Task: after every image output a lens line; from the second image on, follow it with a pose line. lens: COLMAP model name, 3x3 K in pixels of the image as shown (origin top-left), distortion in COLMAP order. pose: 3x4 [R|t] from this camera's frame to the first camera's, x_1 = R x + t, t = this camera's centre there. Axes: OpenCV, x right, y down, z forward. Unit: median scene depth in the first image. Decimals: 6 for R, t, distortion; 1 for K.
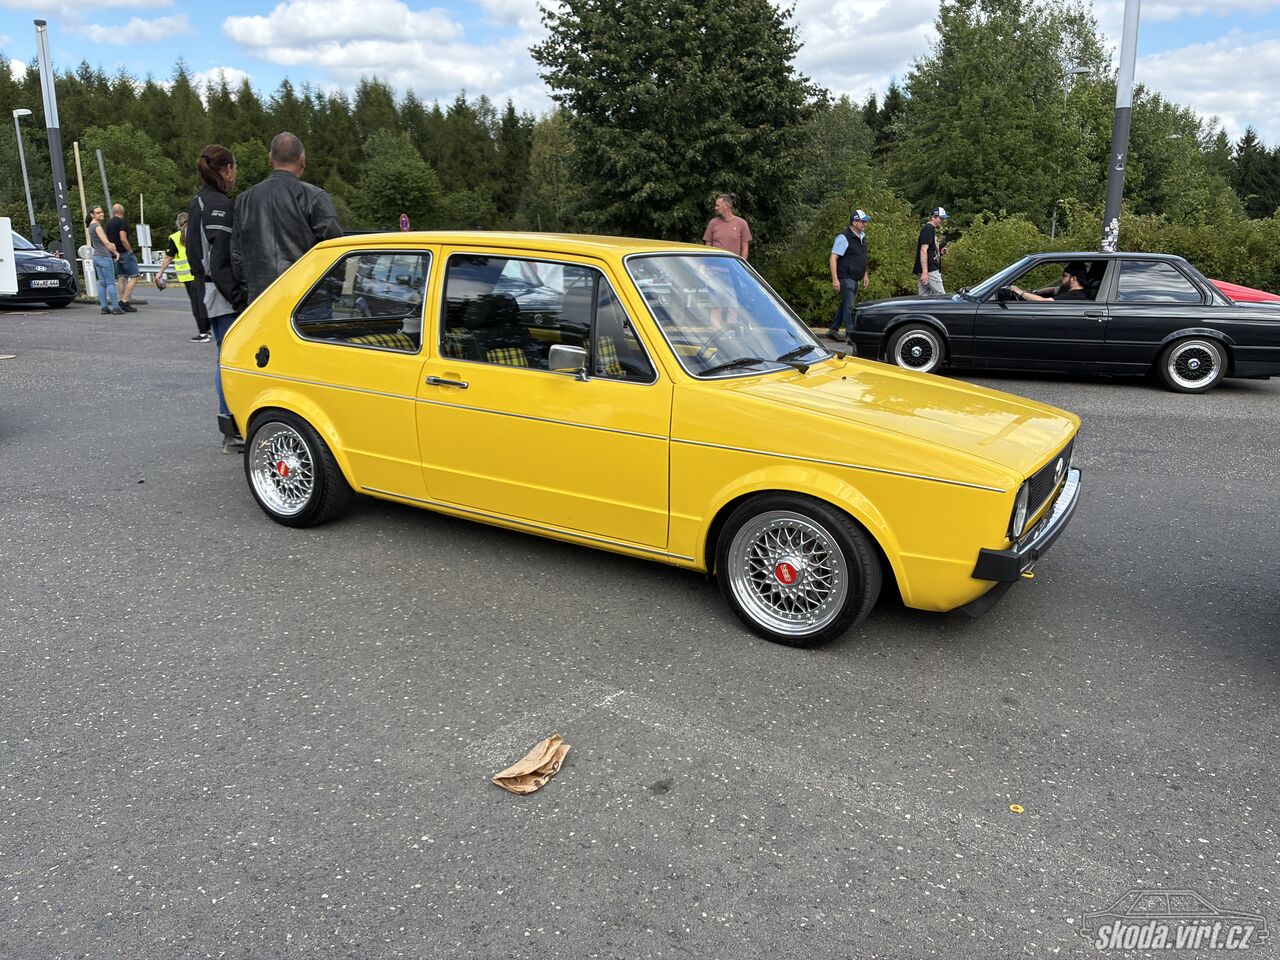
lens RADIAL K [[978.6, 0, 605.6], [0, 978.6, 481.7], [0, 0, 1]] dist [0.025695, -0.043846]
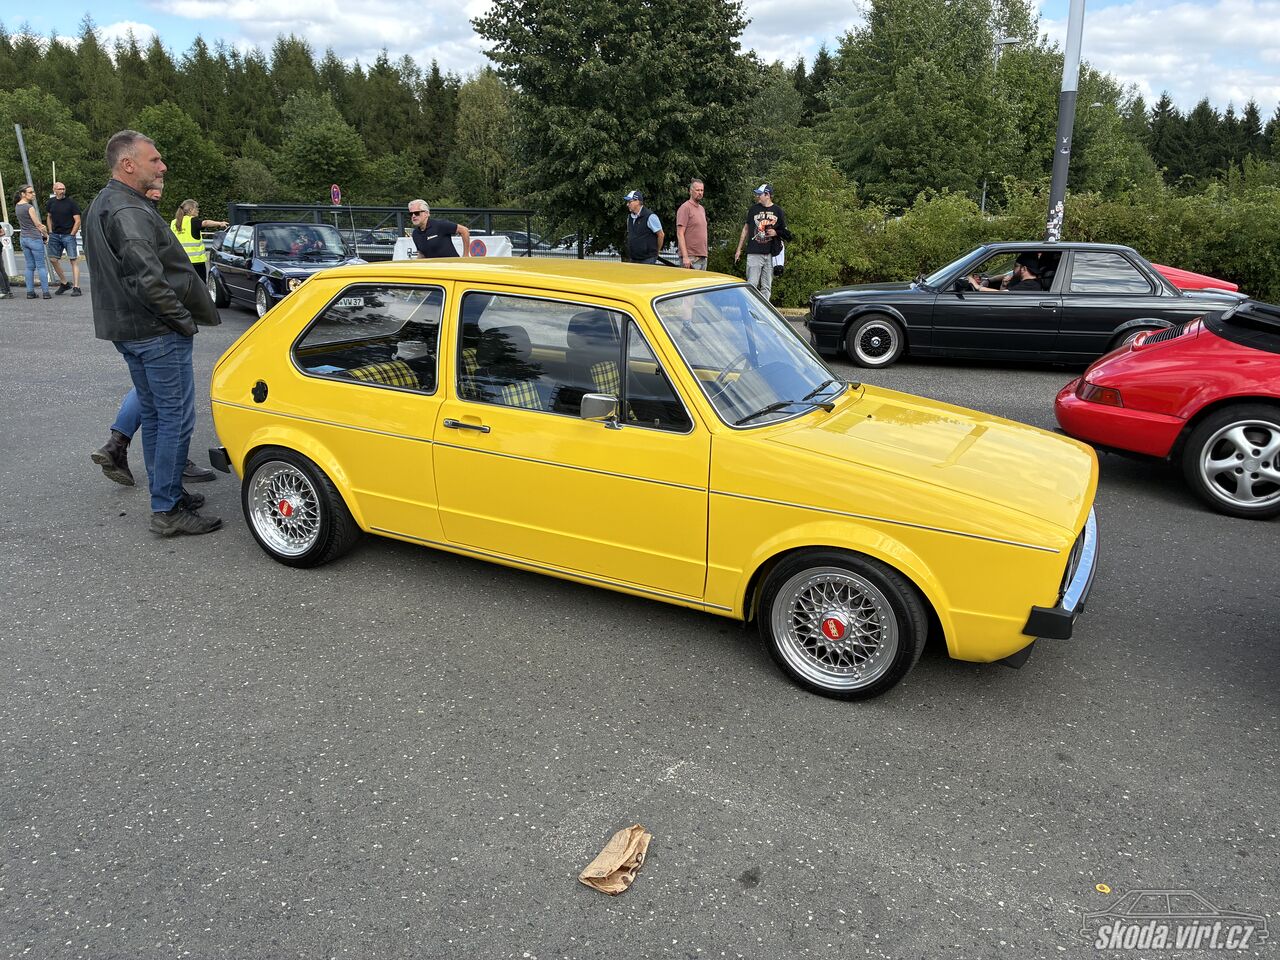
lens RADIAL K [[978.6, 0, 597.8], [0, 978.6, 480.5], [0, 0, 1]] dist [0.025695, -0.043846]
pose [[0.997825, -0.019441, 0.062982, -0.091664], [0.017173, 0.999192, 0.036350, -0.077943], [-0.063638, -0.035190, 0.997352, 0.021976]]
